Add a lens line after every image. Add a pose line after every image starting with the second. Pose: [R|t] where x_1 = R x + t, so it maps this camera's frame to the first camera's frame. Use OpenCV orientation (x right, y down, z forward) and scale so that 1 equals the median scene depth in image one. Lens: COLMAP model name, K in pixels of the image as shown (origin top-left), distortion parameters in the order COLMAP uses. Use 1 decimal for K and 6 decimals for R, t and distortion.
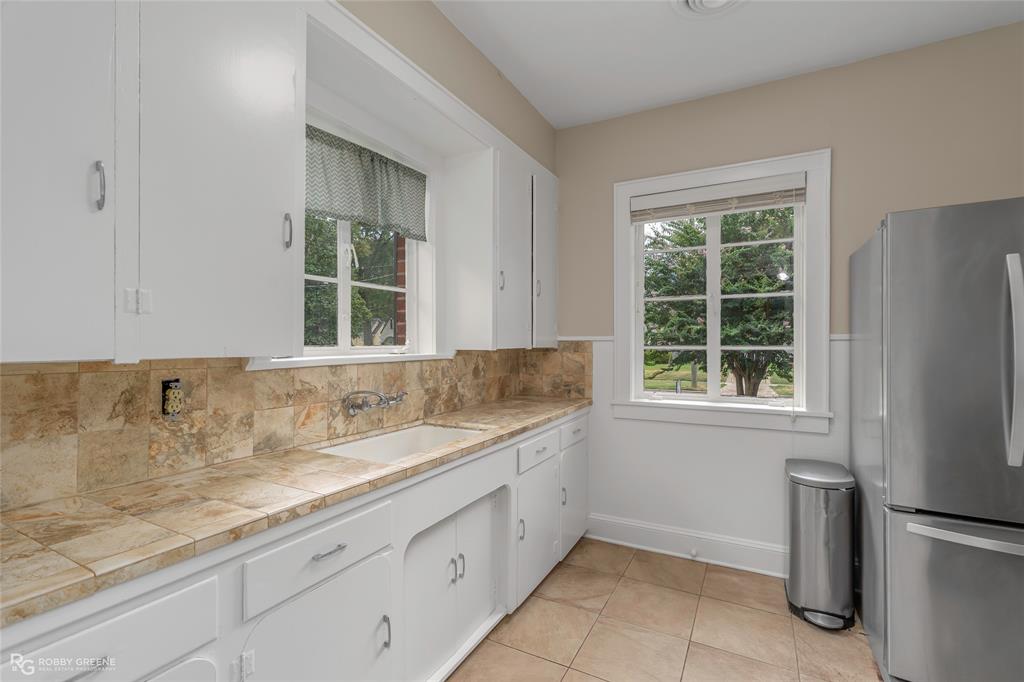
lens RADIAL K [[471.0, 0, 511.6], [0, 471.0, 342.4], [0, 0, 1]] dist [-0.007499, 0.001582]
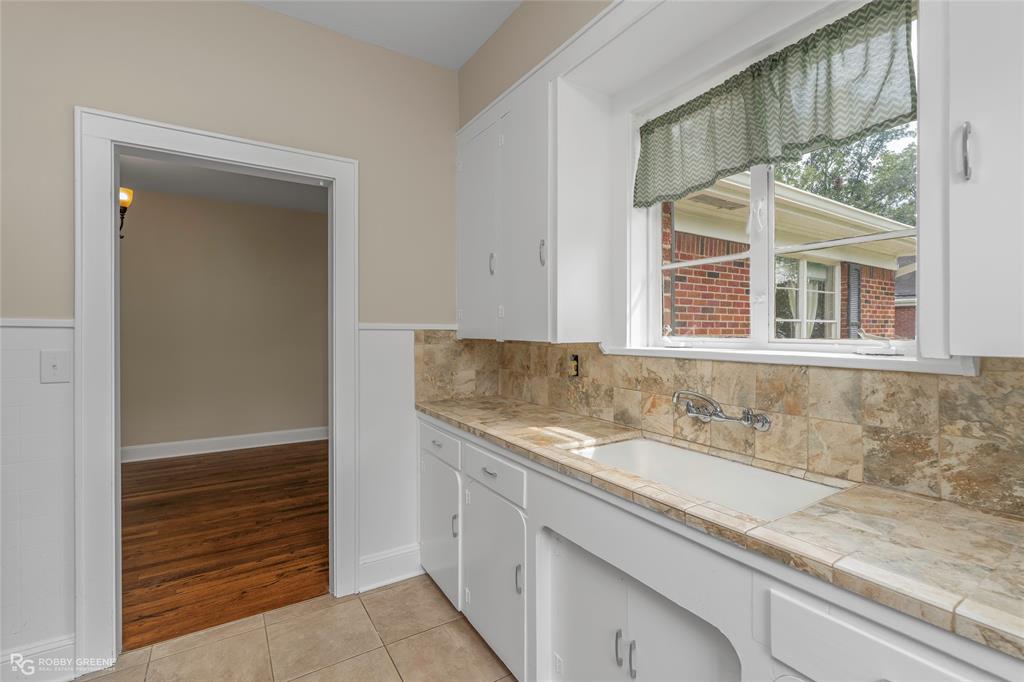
lens RADIAL K [[471.0, 0, 520.9], [0, 471.0, 331.0], [0, 0, 1]] dist [-0.007499, 0.001582]
pose [[-0.496120, 0.001512, -0.868252, 0.553976], [-0.001699, 0.999995, 0.002712, -0.005257], [0.868252, 0.002821, -0.496115, 1.171018]]
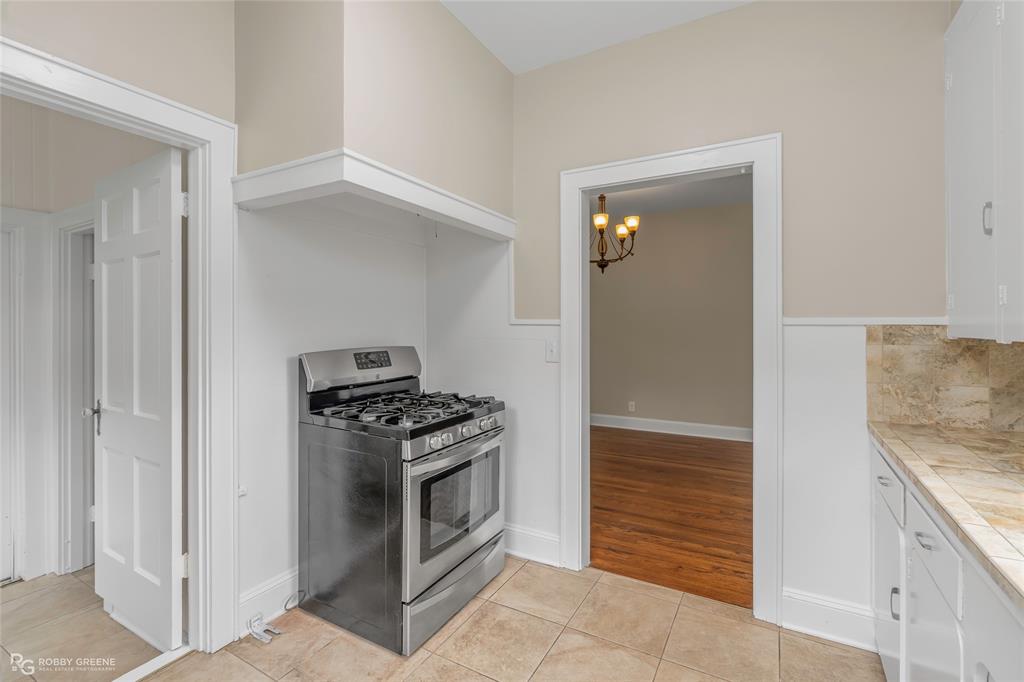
lens RADIAL K [[471.0, 0, 504.9], [0, 471.0, 326.7], [0, 0, 1]] dist [-0.007499, 0.001582]
pose [[-0.998235, 0.002761, 0.059316, 0.302632], [0.002790, 0.999996, 0.000413, -0.003889], [-0.059314, 0.000578, -0.998239, 1.284571]]
